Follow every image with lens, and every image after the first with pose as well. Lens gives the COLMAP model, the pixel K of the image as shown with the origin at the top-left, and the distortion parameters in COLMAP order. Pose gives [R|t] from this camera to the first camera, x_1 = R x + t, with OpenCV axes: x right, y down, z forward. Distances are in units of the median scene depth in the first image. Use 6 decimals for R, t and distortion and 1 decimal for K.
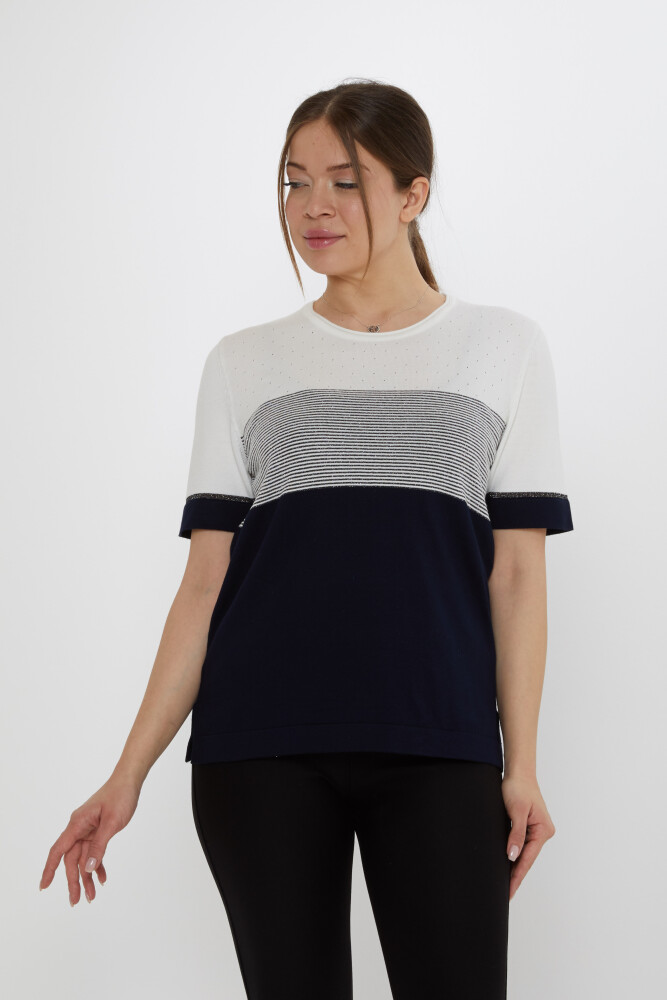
lens RADIAL K [[1892.7, 0, 333.5], [0, 1892.7, 500.0], [0, 0, 1]] dist [0.000745, 5.435379]
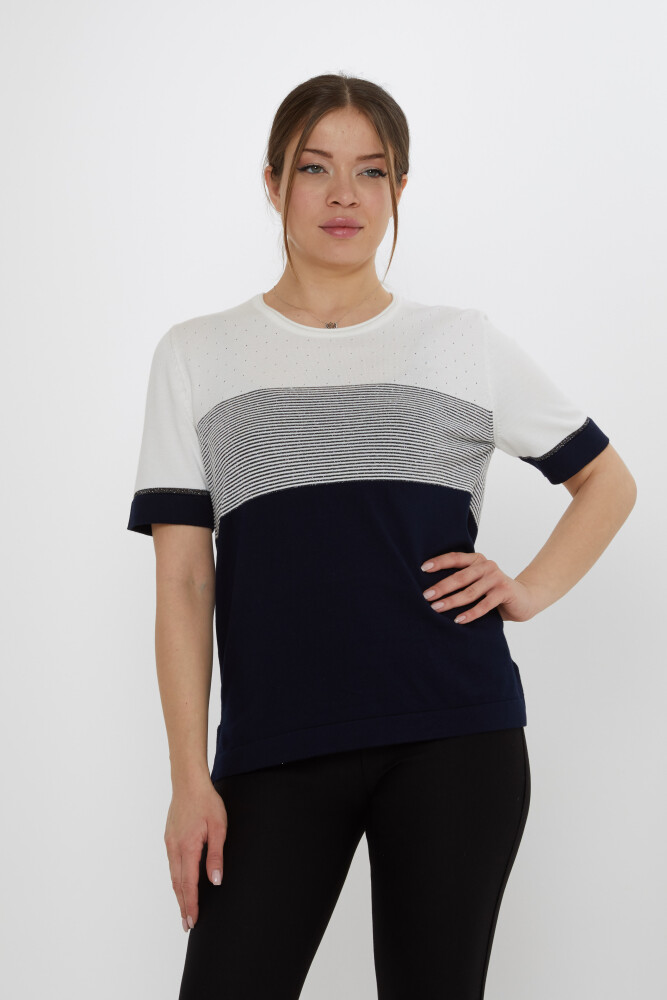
lens RADIAL K [[1892.7, 0, 333.5], [0, 1892.7, 500.0], [0, 0, 1]] dist [0.000745, 5.435379]
pose [[0.929696, 0.010108, 0.368190, -0.339758], [-0.004835, 0.999872, -0.015242, 0.016564], [-0.368297, 0.012390, 0.929626, 0.079744]]
